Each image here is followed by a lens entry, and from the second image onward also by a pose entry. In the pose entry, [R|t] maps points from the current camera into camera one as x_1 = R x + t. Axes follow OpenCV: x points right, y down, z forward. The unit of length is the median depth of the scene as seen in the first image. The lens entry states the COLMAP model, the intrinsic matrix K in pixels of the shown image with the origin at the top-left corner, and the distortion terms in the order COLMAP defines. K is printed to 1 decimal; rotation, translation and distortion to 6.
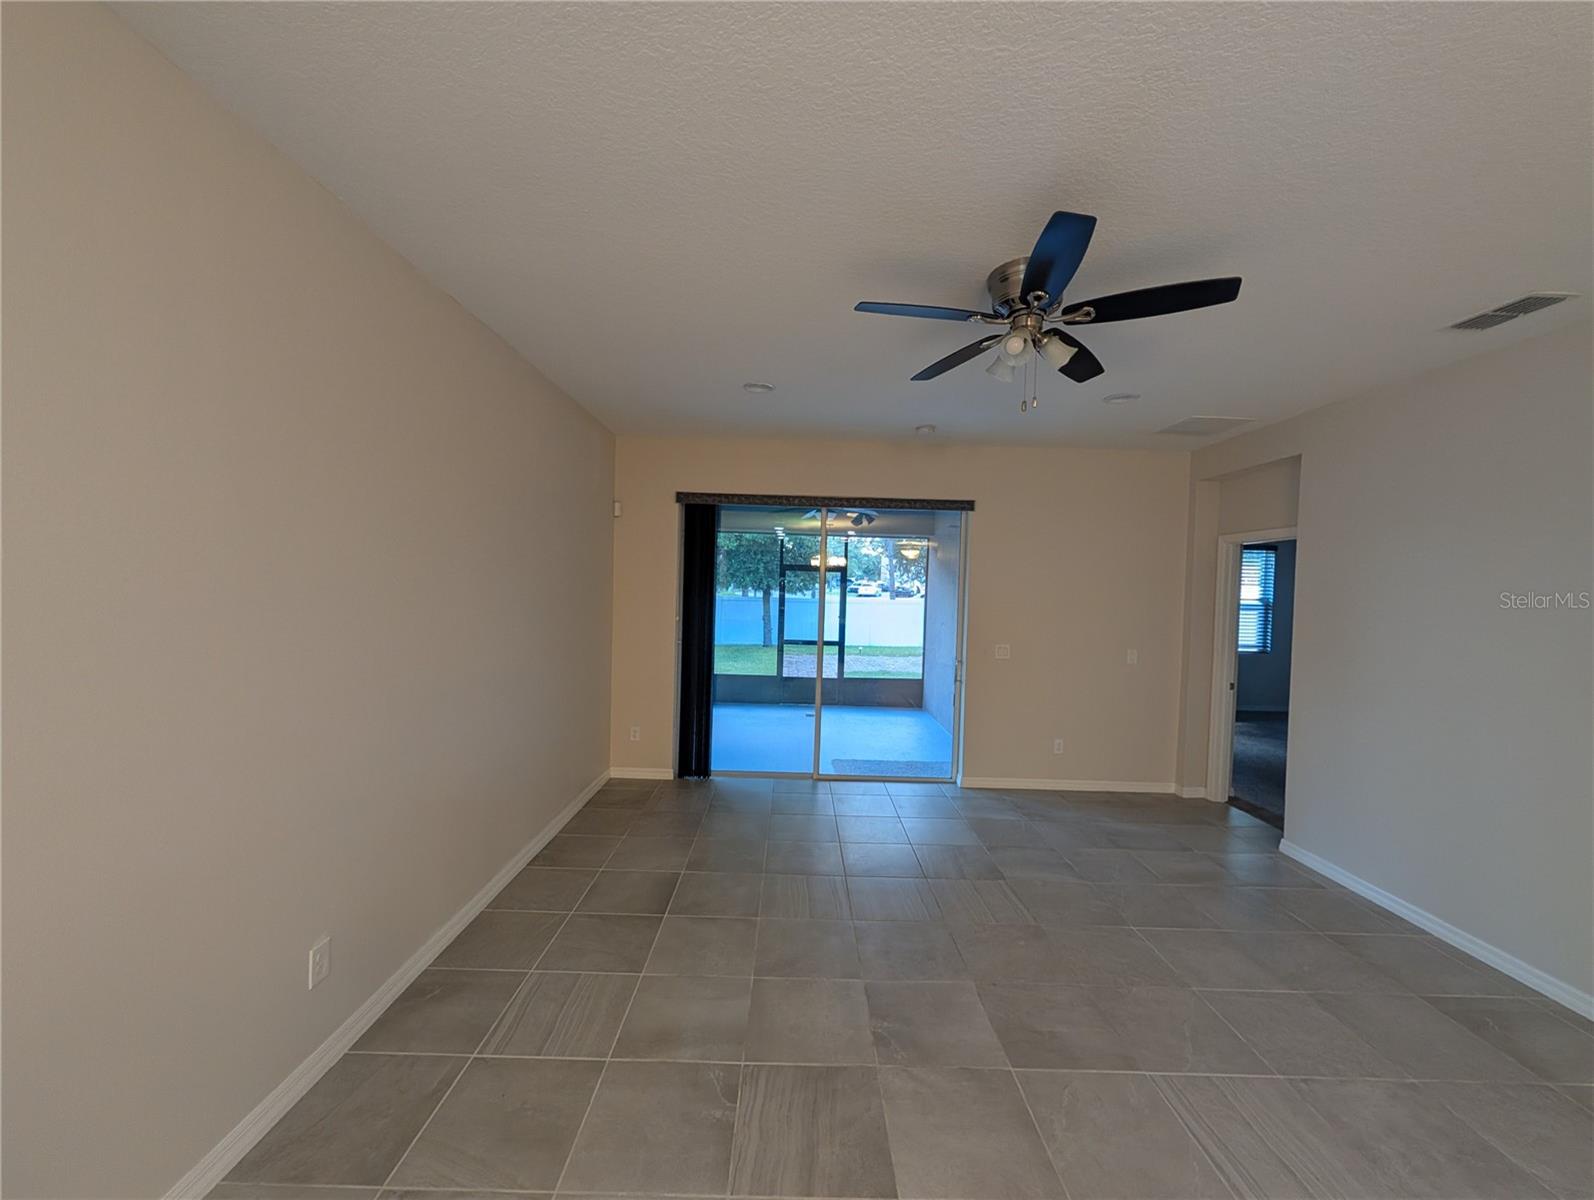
lens RADIAL K [[614.7, 0, 800.1], [0, 614.7, 604.6], [0, 0, 1]] dist [0.000135, 0.000445]
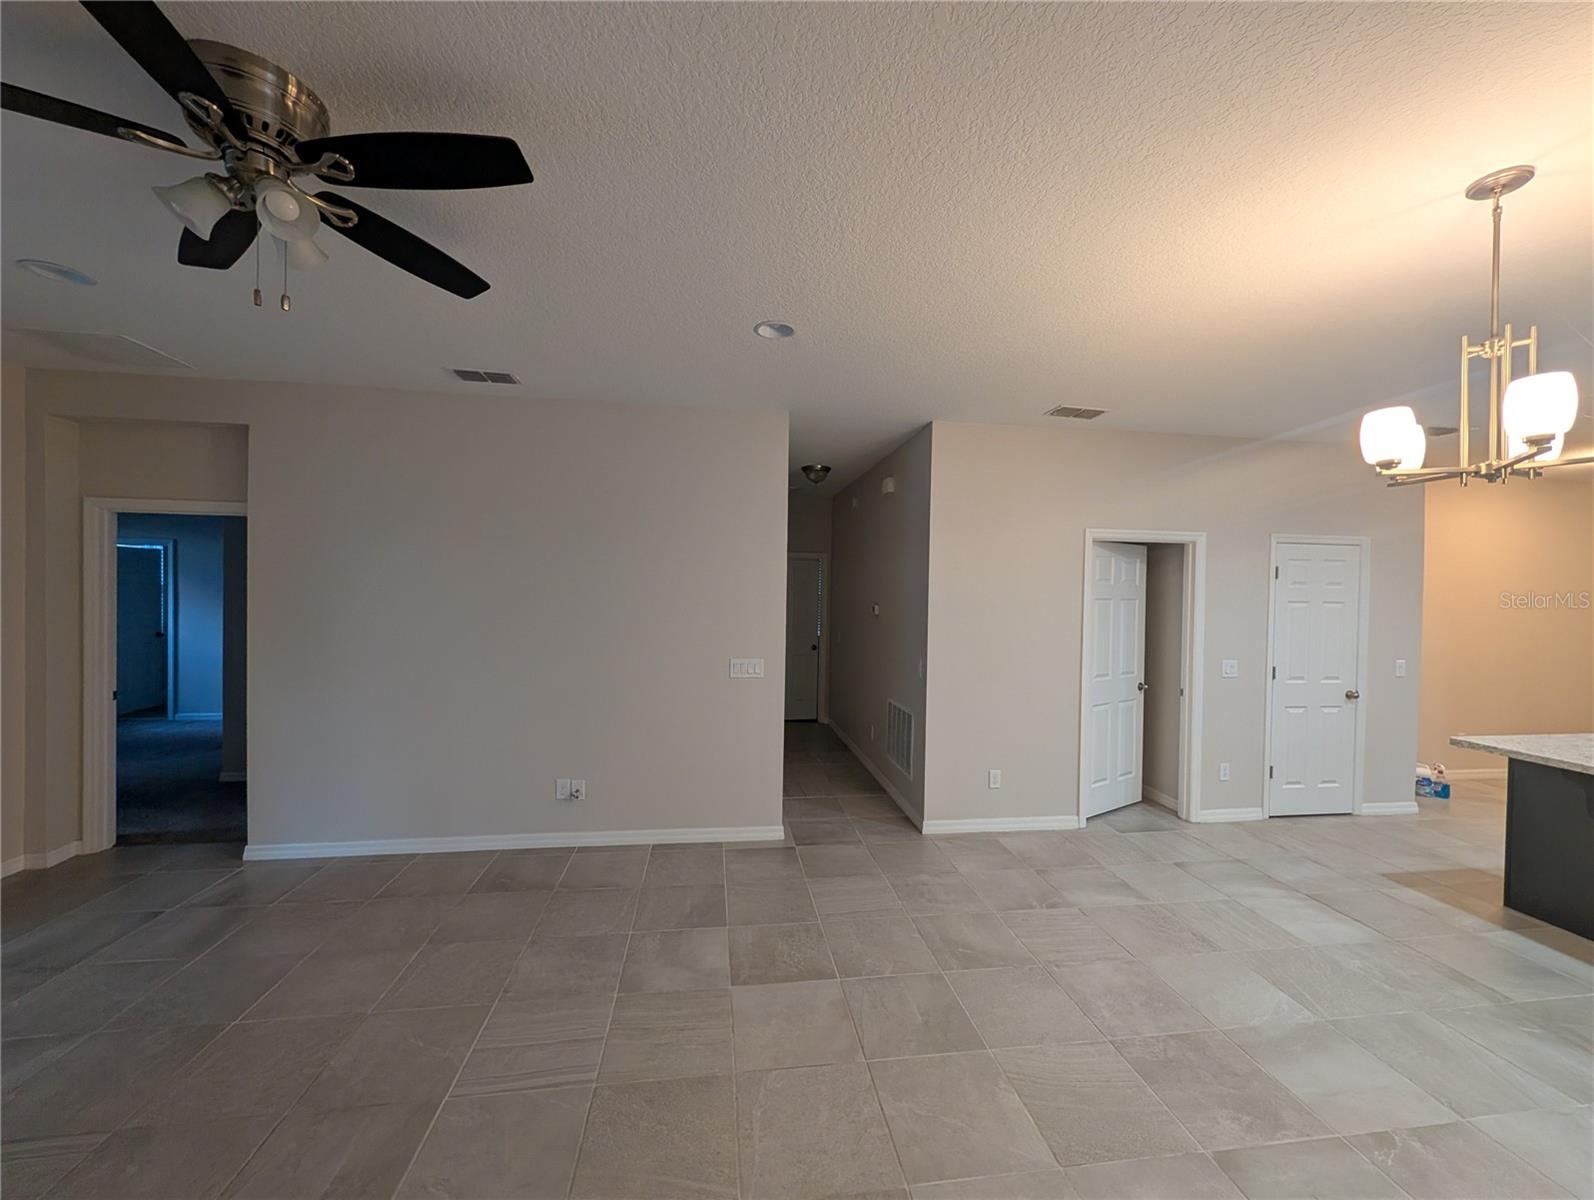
lens RADIAL K [[614.7, 0, 796.6], [0, 614.7, 600.8], [0, 0, 1]] dist [0.000135, 0.000445]
pose [[-0.136191, -0.044196, 0.989696, -0.215169], [0.007542, 0.998929, 0.045646, -0.017318], [-0.990654, 0.013681, -0.135712, 0.316339]]
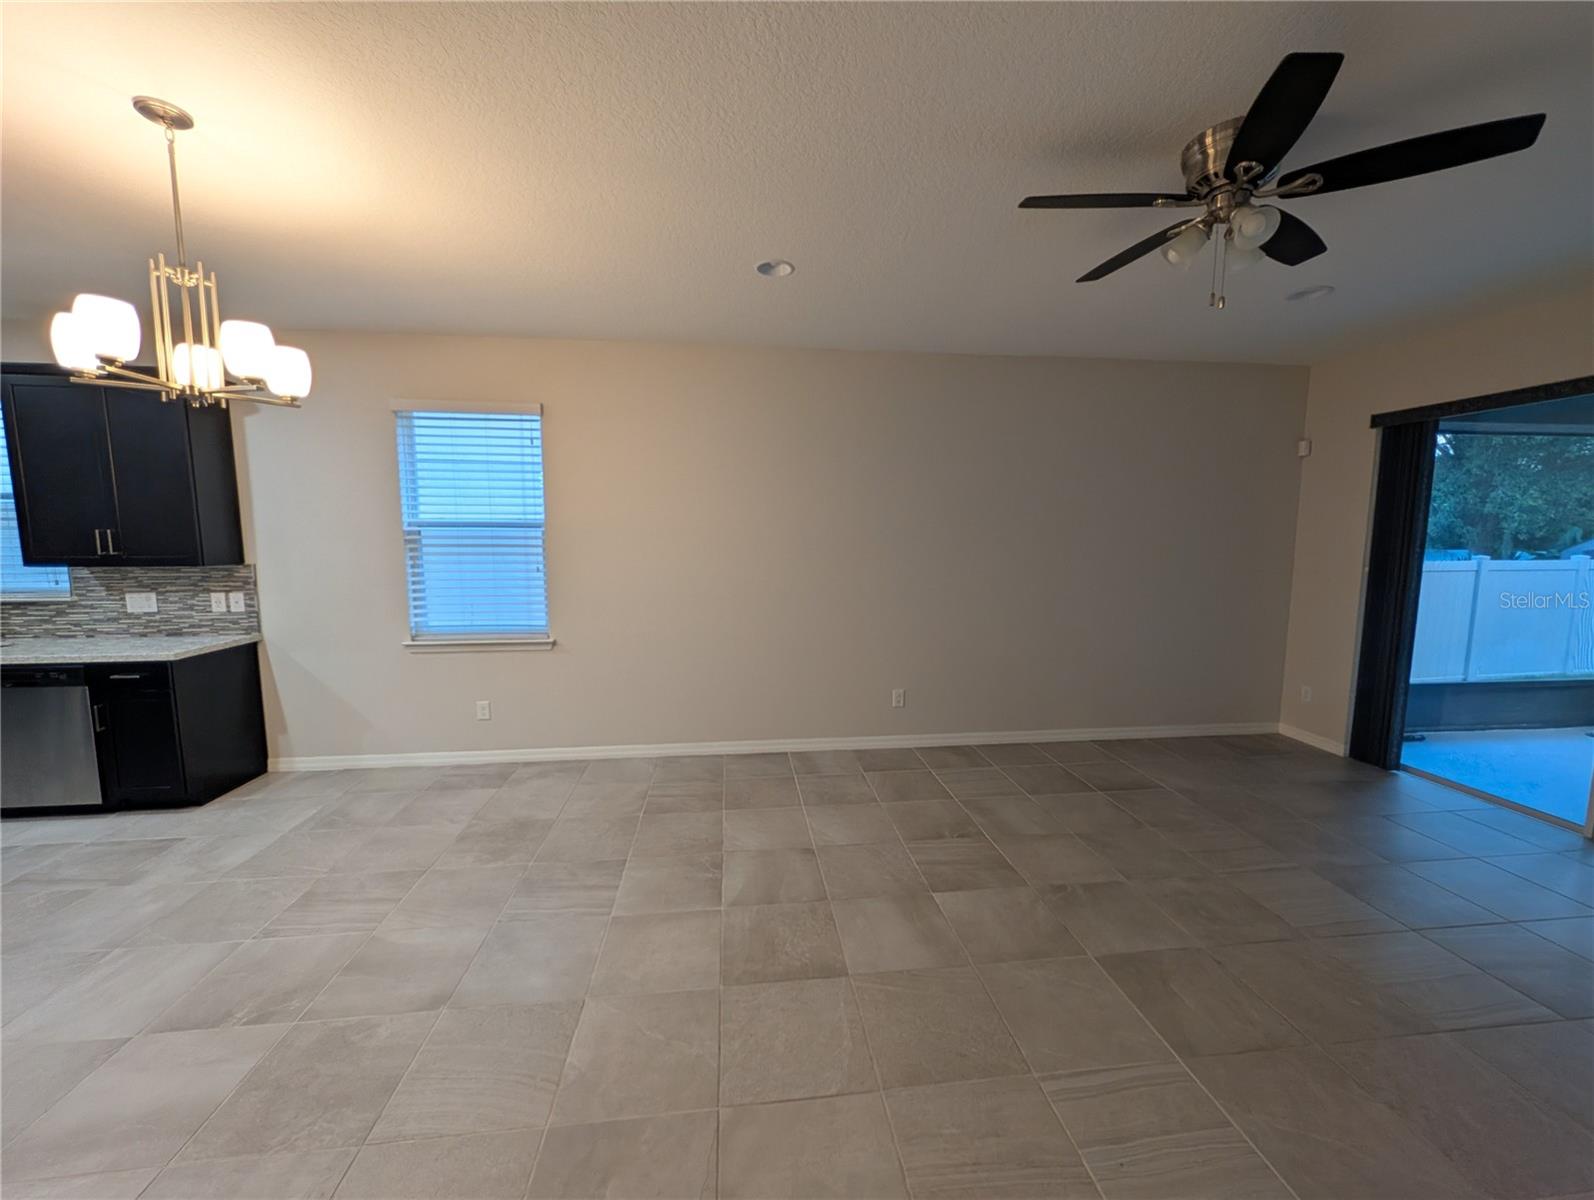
lens RADIAL K [[614.7, 0, 795.1], [0, 614.7, 602.0], [0, 0, 1]] dist [0.000135, 0.000445]
pose [[0.109115, 0.083954, -0.990477, 0.714635], [-0.027474, 0.996301, 0.081421, 0.026641], [0.993649, 0.018328, 0.111018, 0.183724]]
